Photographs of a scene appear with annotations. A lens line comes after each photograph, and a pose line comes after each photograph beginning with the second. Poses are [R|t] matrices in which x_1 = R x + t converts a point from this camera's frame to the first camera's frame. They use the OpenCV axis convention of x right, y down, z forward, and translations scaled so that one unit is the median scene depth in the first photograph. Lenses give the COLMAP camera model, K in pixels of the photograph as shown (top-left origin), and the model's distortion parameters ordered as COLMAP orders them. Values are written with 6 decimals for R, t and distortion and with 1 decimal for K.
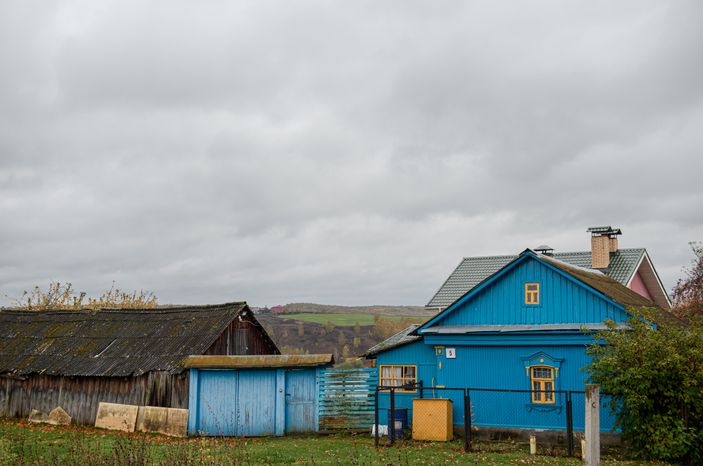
lens RADIAL K [[850.3, 0, 351.5], [0, 850.3, 233.0], [0, 0, 1]] dist [0.103435, -0.008992]
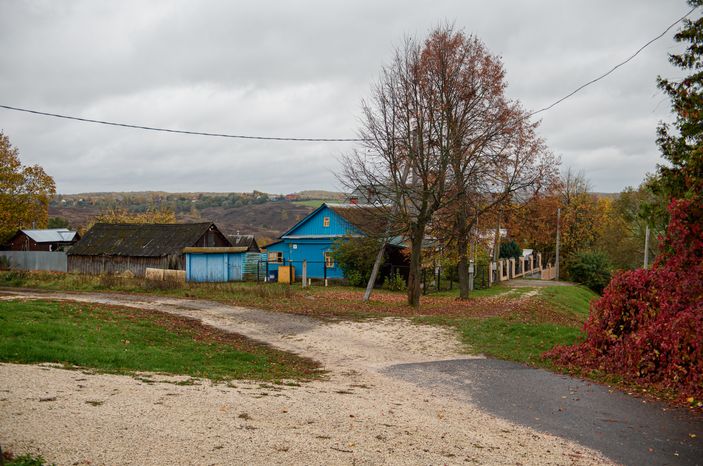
lens RADIAL K [[748.3, 0, 351.5], [0, 748.3, 233.0], [0, 0, 1]] dist [0.060250, 0.011409]
pose [[0.999943, -0.003747, -0.009980, 0.263855], [0.005103, 0.990213, 0.139471, -0.165119], [0.009359, -0.139514, 0.990176, -0.931492]]
